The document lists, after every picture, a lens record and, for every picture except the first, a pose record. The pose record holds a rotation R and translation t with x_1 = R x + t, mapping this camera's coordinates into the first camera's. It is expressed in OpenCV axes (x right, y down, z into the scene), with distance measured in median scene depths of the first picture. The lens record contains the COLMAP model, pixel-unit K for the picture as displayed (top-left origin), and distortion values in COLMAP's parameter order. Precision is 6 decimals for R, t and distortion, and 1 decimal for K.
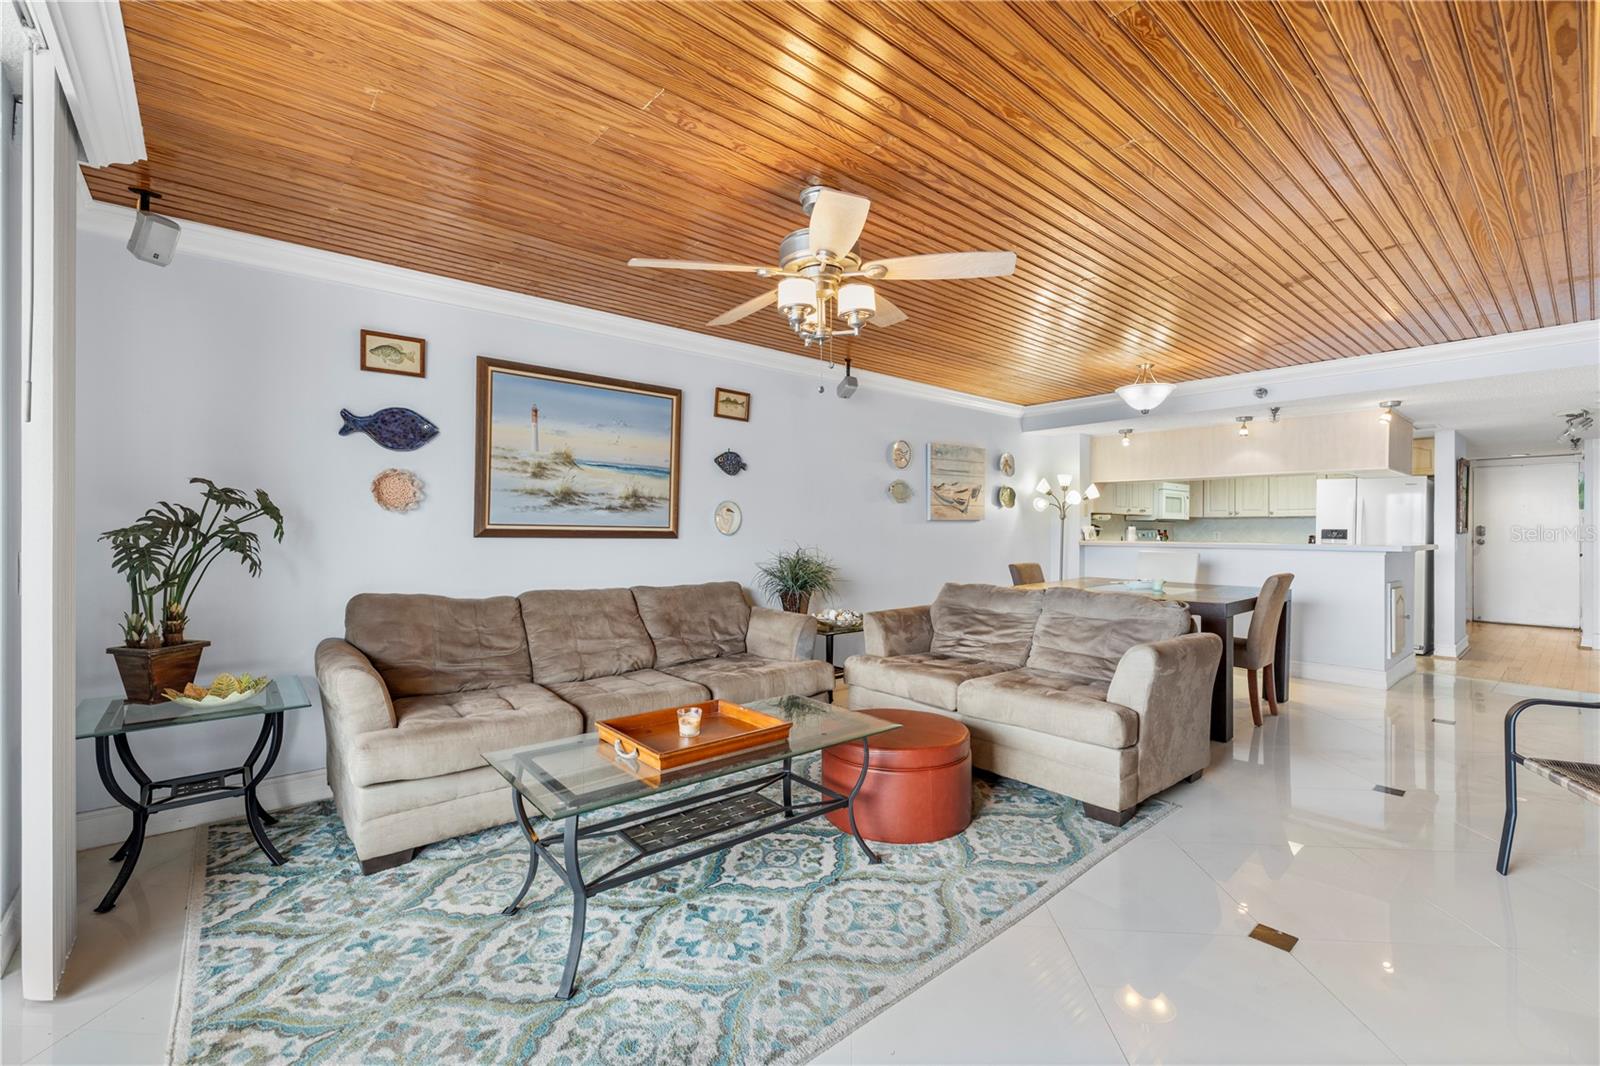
lens RADIAL K [[671.9, 0, 798.0], [0, 671.9, 532.9], [0, 0, 1]] dist [0.000907, 0.000729]
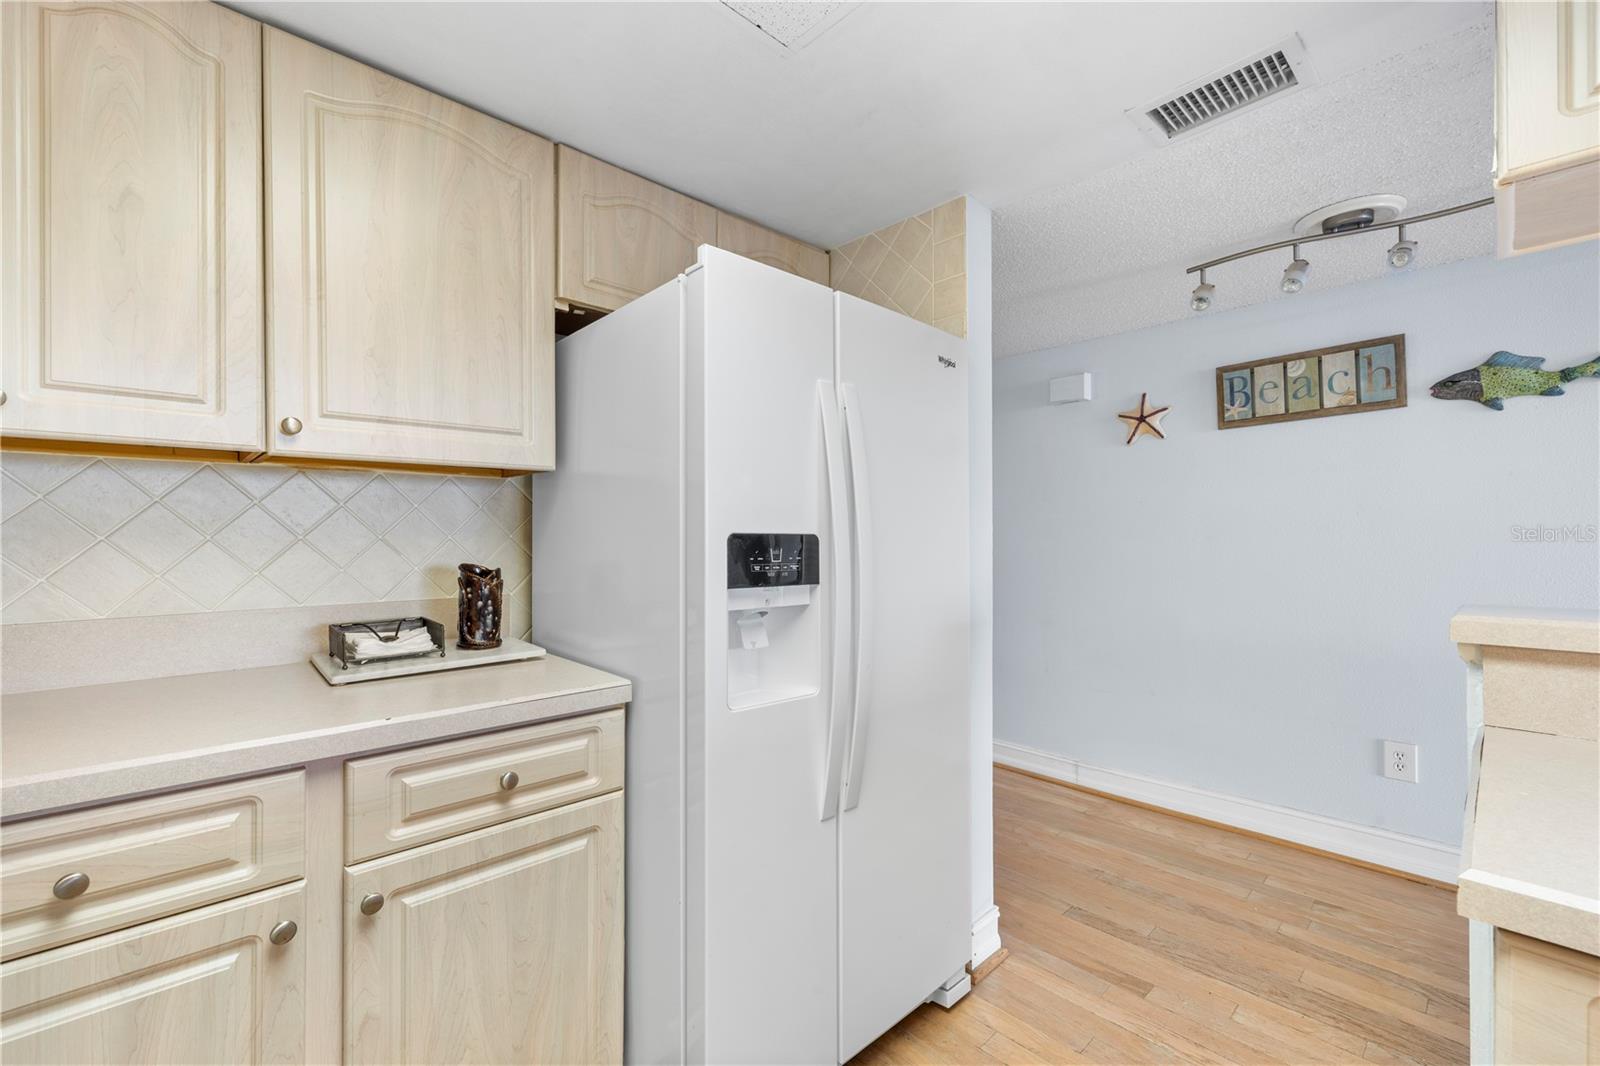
lens RADIAL K [[671.9, 0, 794.6], [0, 671.9, 534.2], [0, 0, 1]] dist [0.000907, 0.000729]
pose [[-0.054624, -0.002540, 0.998504, 1.067083], [0.007407, 0.999968, 0.002949, -0.009910], [-0.998479, 0.007557, -0.054604, 1.755828]]
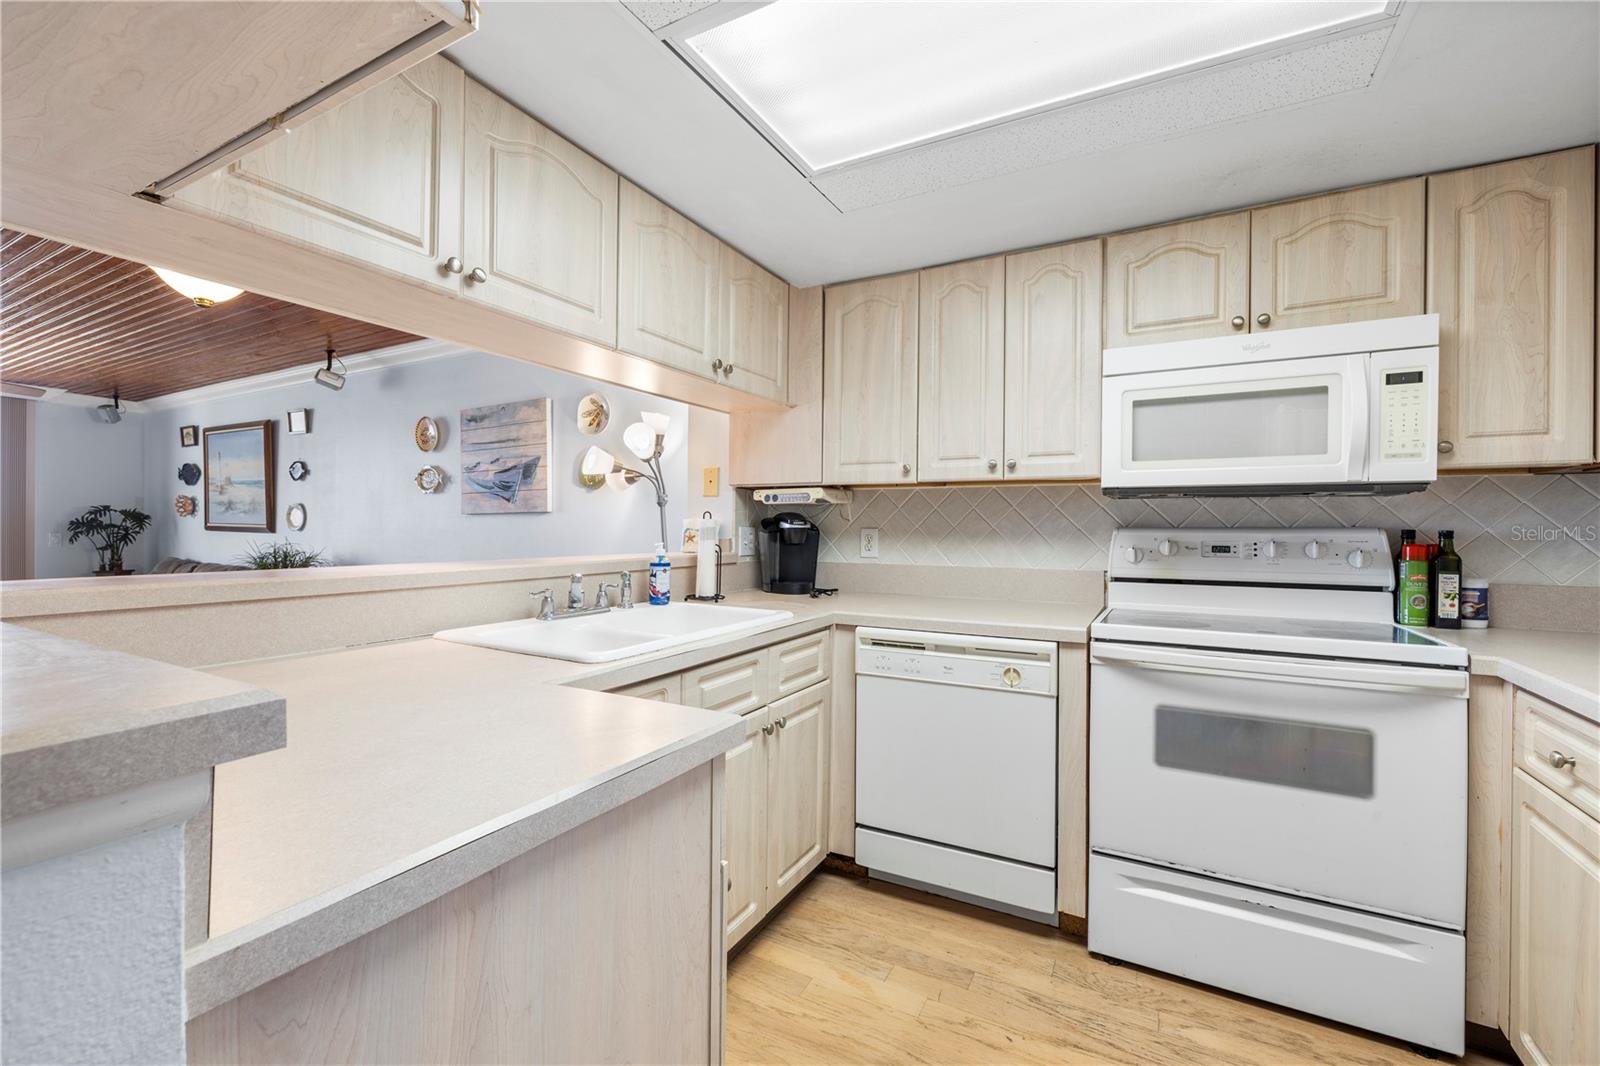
lens RADIAL K [[671.9, 0, 796.5], [0, 671.9, 531.2], [0, 0, 1]] dist [0.000907, 0.000729]
pose [[0.356202, 0.001870, -0.934407, 1.447972], [-0.010631, 0.999941, -0.002051, -0.003808], [0.934349, 0.010664, 0.356201, 1.529640]]
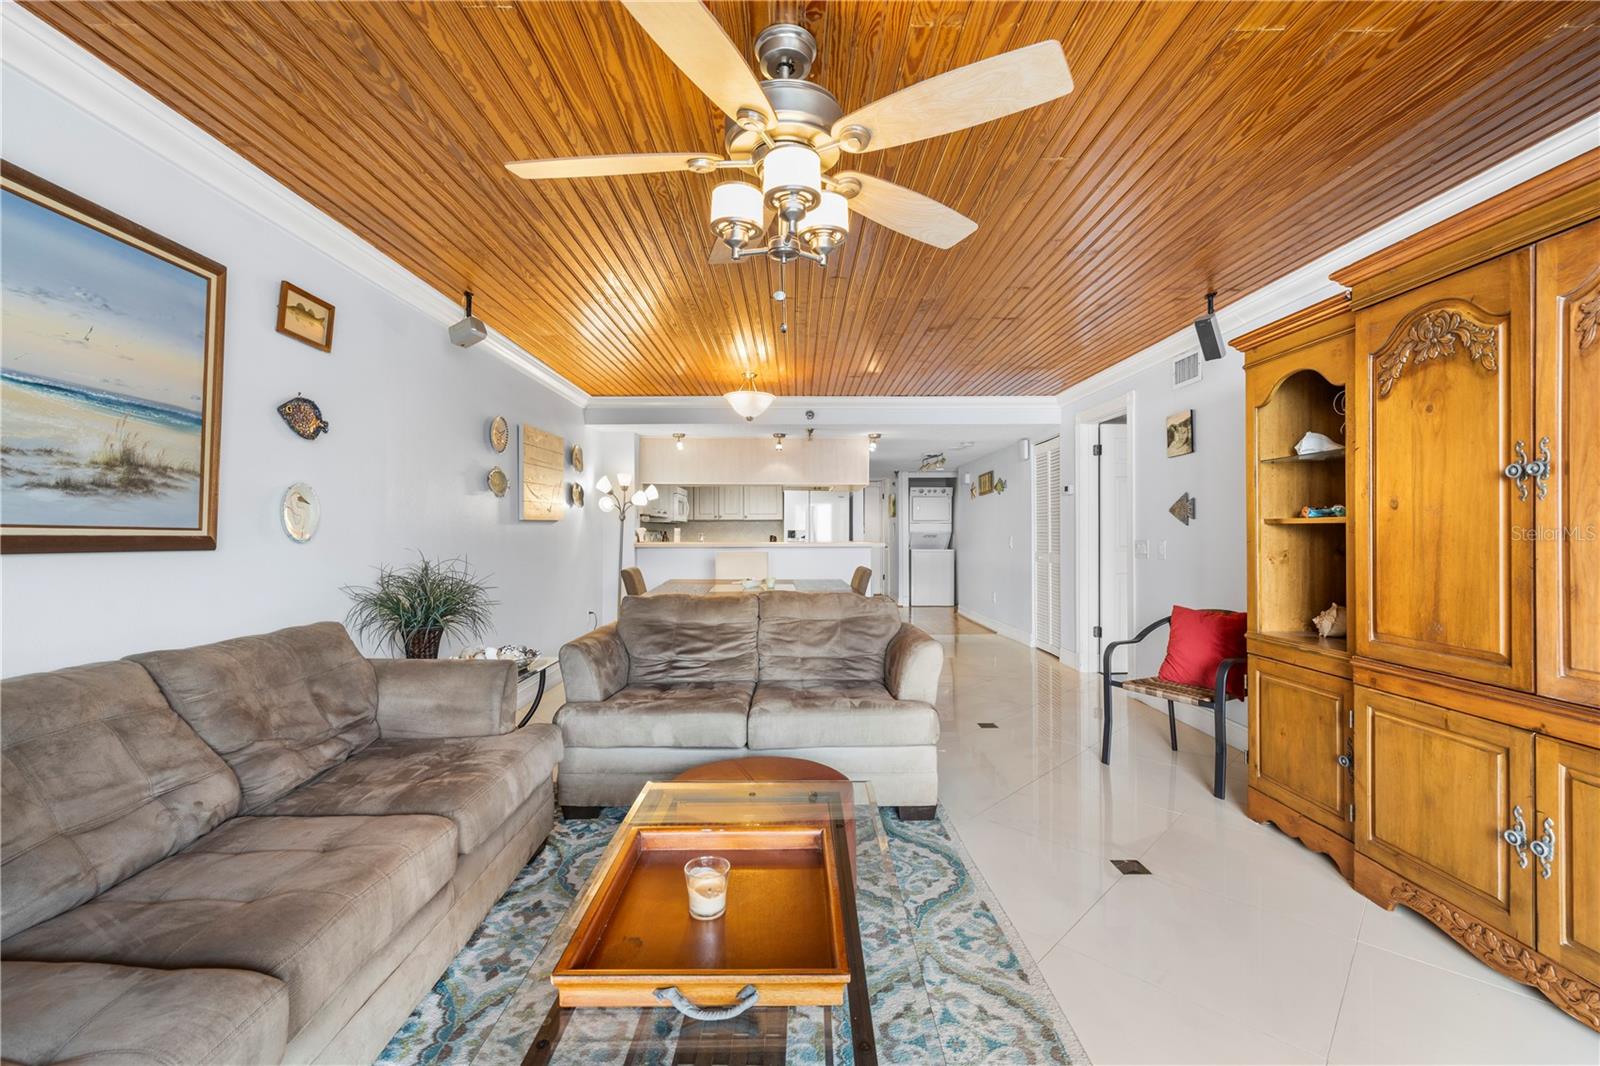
lens RADIAL K [[671.9, 0, 792.1], [0, 671.9, 531.8], [0, 0, 1]] dist [0.000907, 0.000729]
pose [[0.646338, -0.004256, 0.763040, -0.295987], [0.008317, 0.999964, -0.001467, -0.001482], [-0.763006, 0.007294, 0.646350, 0.333999]]
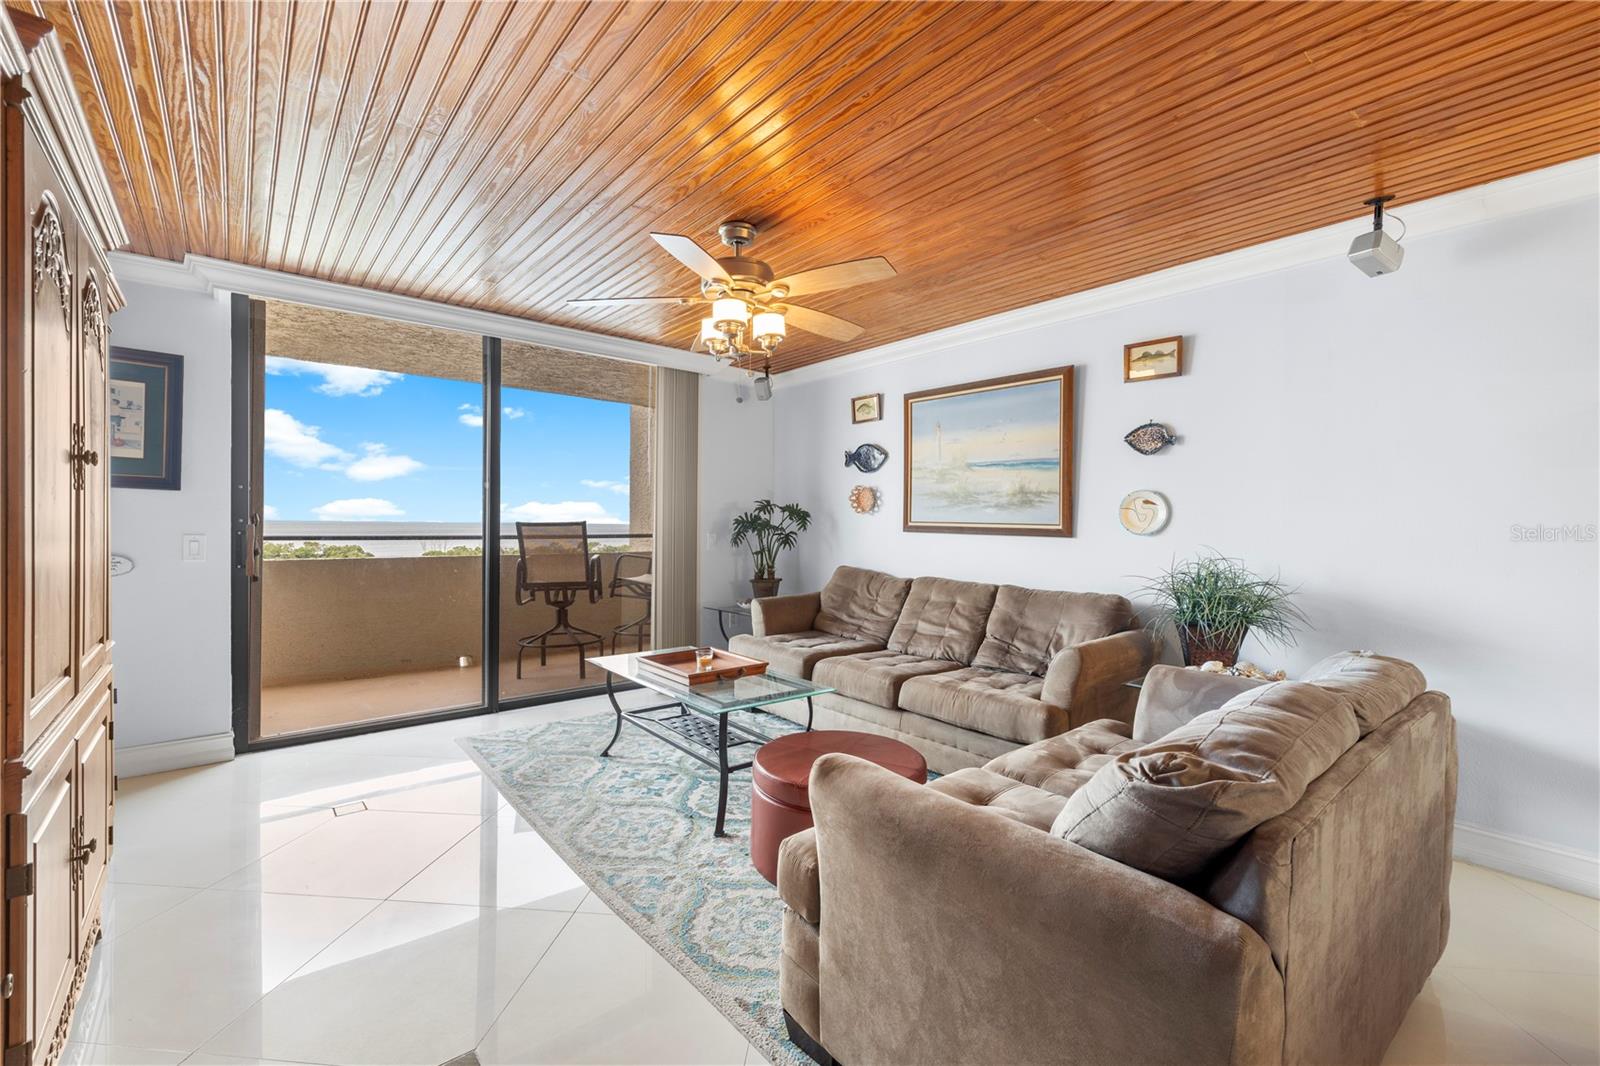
lens RADIAL K [[671.9, 0, 799.3], [0, 671.9, 531.6], [0, 0, 1]] dist [0.000907, 0.000729]
pose [[-0.002461, 0.008176, -0.999964, 0.704425], [-0.015028, 0.999853, 0.008212, -0.001489], [0.999884, 0.015047, -0.002337, 0.671685]]
